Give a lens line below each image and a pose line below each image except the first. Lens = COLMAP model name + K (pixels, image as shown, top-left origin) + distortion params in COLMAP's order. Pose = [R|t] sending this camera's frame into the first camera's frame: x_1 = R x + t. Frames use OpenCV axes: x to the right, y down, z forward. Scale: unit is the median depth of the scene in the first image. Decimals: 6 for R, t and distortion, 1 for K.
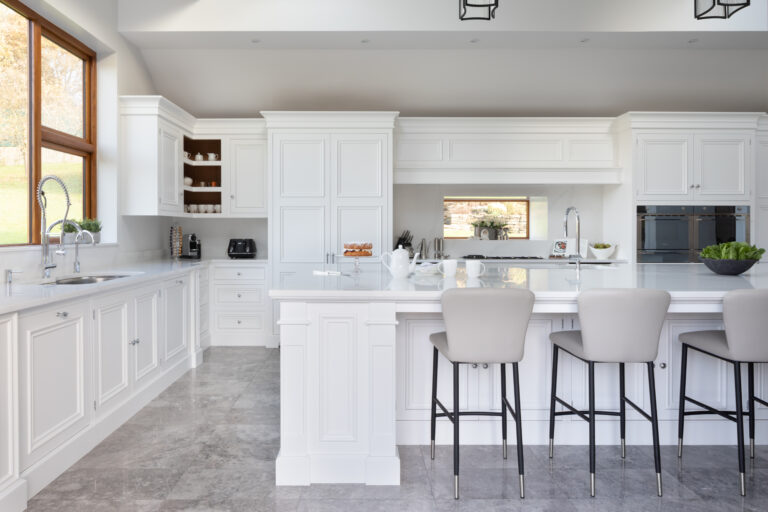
lens RADIAL K [[553.8, 0, 384.0], [0, 553.8, 256.0], [0, 0, 1]] dist [-0.008644, 0.000347]
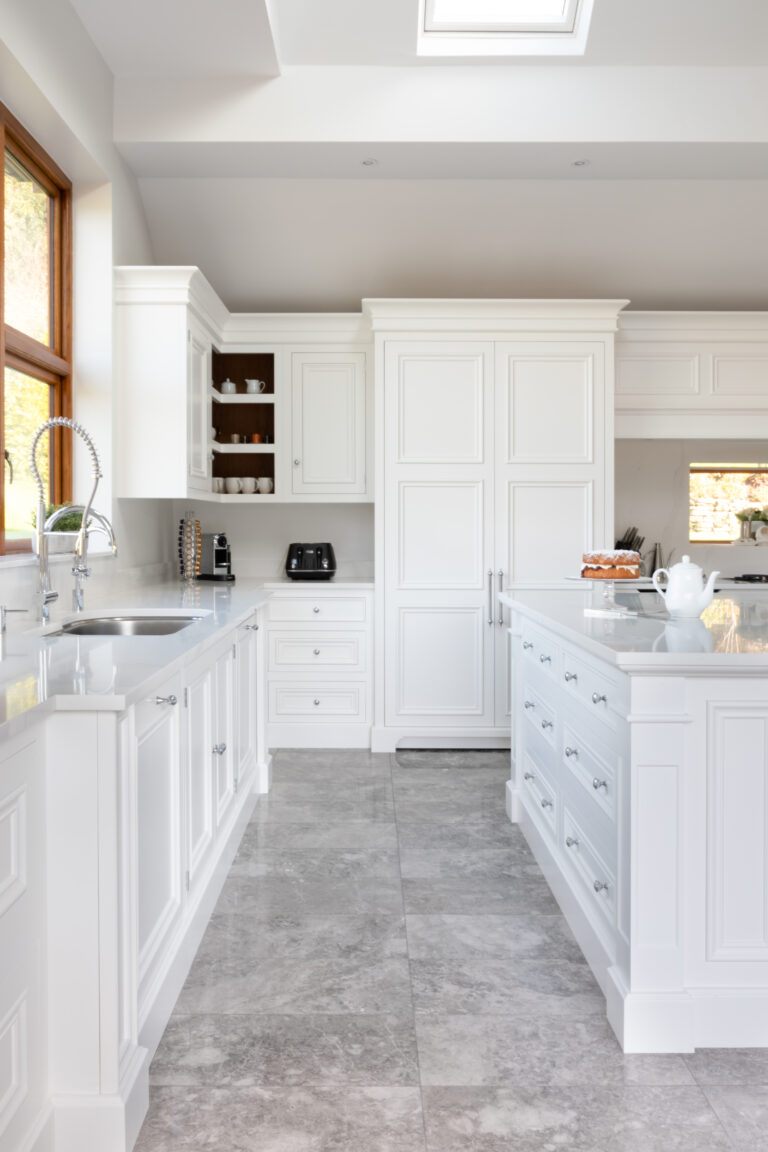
lens RADIAL K [[994.7, 0, 384.0], [0, 994.7, 576.0], [0, 0, 1]] dist [-0.007433, -0.009023]
pose [[0.999996, 0.001694, -0.002297, -0.222761], [-0.001684, 0.999988, 0.004650, -0.005206], [0.002305, -0.004647, 0.999987, 0.069181]]
